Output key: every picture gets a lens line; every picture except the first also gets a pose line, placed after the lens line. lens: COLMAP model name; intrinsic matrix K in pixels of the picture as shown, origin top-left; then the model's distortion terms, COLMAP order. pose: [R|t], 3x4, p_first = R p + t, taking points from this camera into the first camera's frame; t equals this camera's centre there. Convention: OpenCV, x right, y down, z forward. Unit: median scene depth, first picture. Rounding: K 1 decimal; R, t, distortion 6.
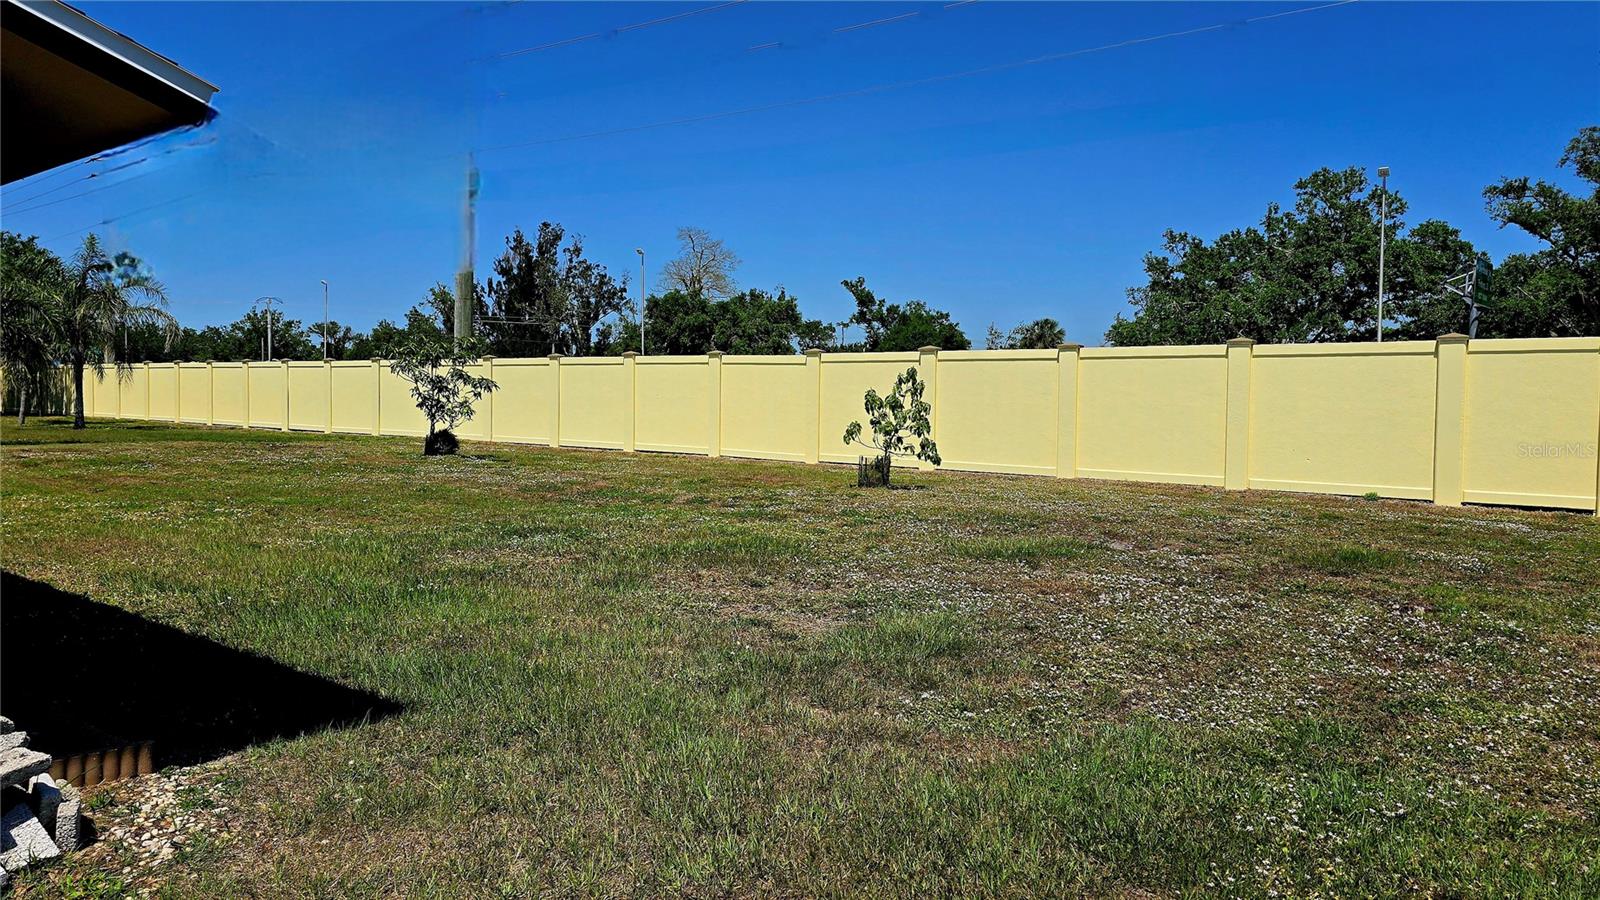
lens RADIAL K [[1067.7, 0, 800.0], [0, 1067.7, 450.0], [0, 0, 1]] dist [0.076457, -0.102413]
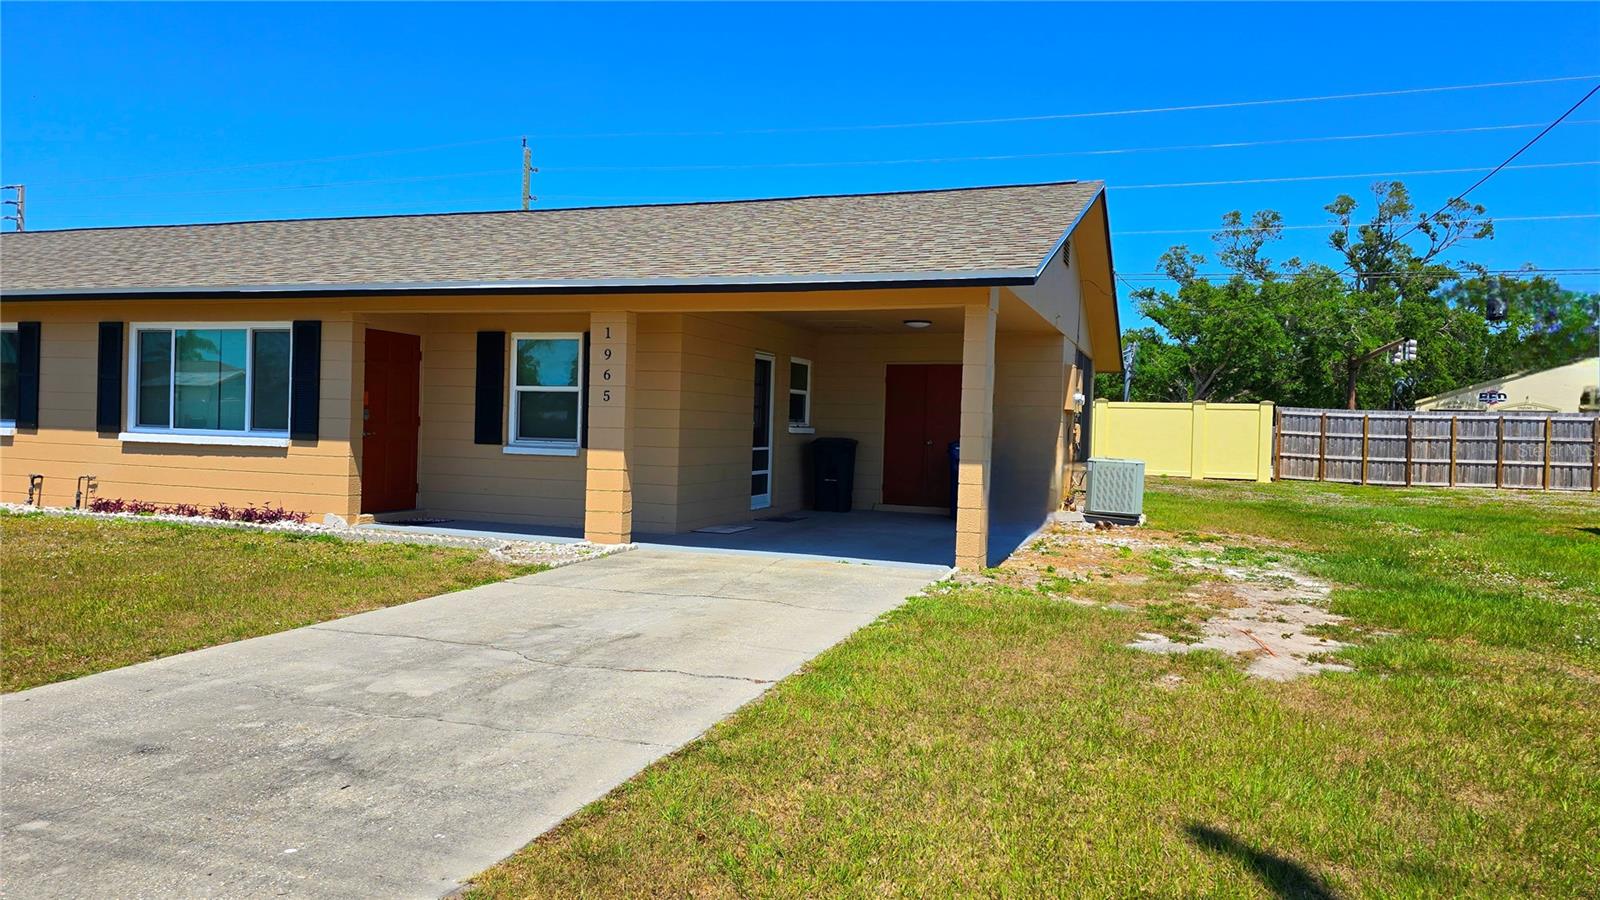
lens RADIAL K [[1067.7, 0, 800.0], [0, 1067.7, 450.0], [0, 0, 1]] dist [0.076457, -0.102413]
pose [[0.943223, -0.000651, 0.332160, -0.330626], [0.008614, 0.999710, -0.022502, 0.013257], [-0.332049, 0.024086, 0.942955, -0.293893]]
